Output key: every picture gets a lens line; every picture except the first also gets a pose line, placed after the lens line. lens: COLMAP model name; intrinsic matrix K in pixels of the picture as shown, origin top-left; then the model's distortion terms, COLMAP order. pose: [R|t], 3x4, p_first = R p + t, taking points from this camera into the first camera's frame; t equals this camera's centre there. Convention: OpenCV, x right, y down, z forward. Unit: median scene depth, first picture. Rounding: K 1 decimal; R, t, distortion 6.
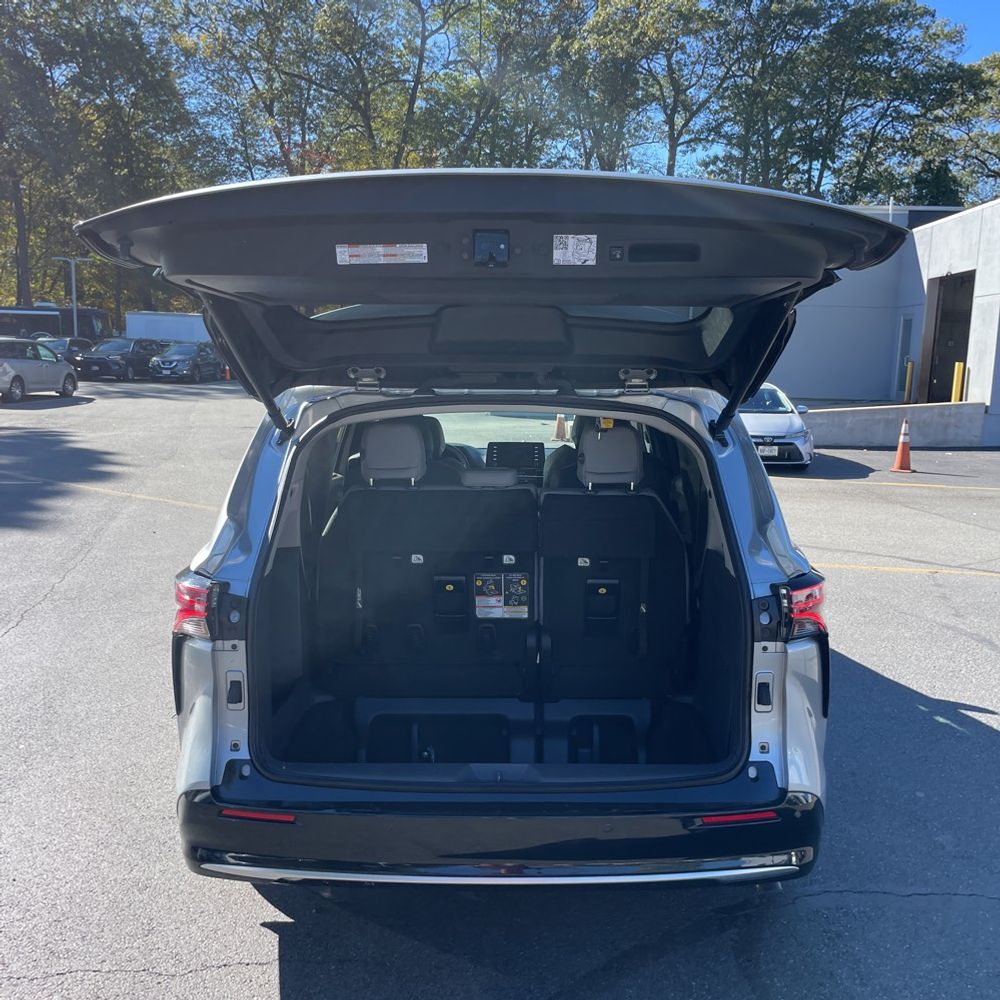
lens RADIAL K [[1003.4, 0, 514.8], [0, 1003.4, 498.0], [0, 0, 1]] dist [0.094444, -0.131064]
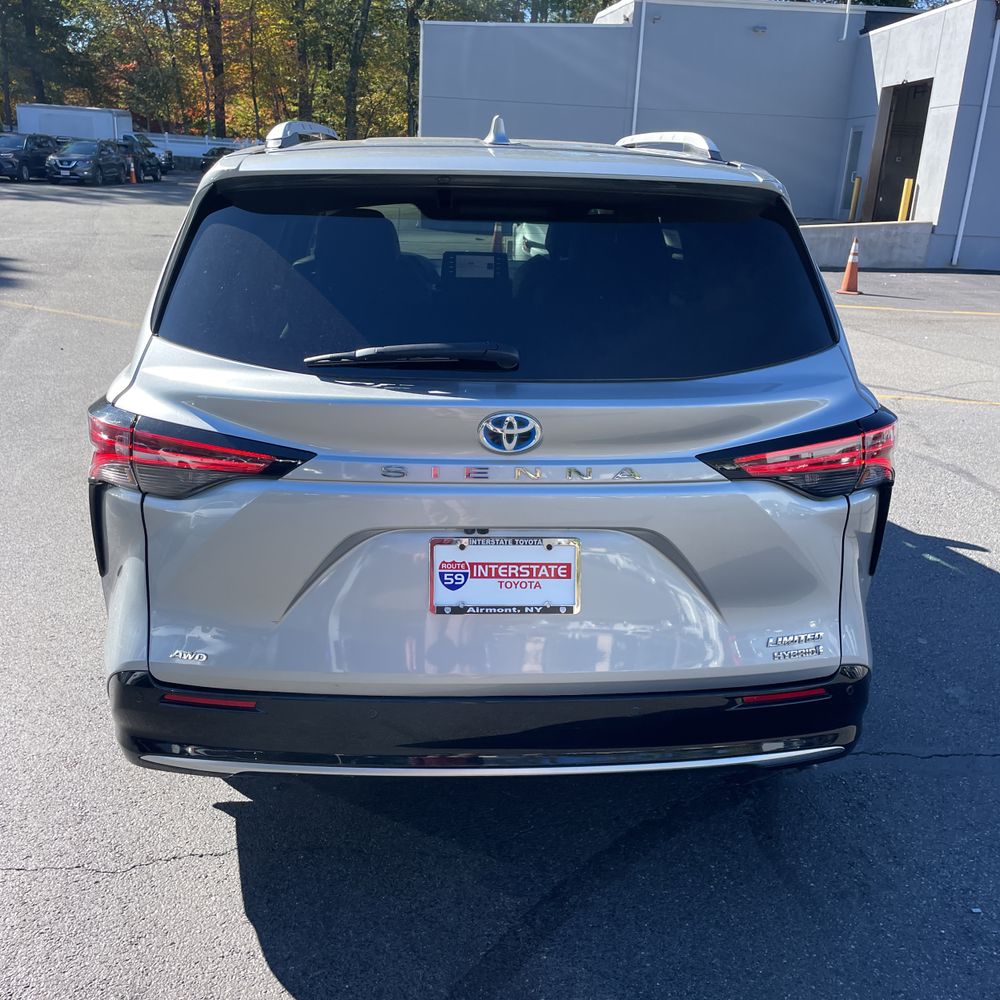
lens RADIAL K [[1001.7, 0, 512.7], [0, 1001.7, 486.6], [0, 0, 1]] dist [0.089710, -0.111910]
pose [[0.997423, -0.000396, 0.071749, -0.033668], [-0.011463, 0.986261, 0.164798, 0.001667], [-0.070829, -0.165195, 0.983714, 0.103162]]
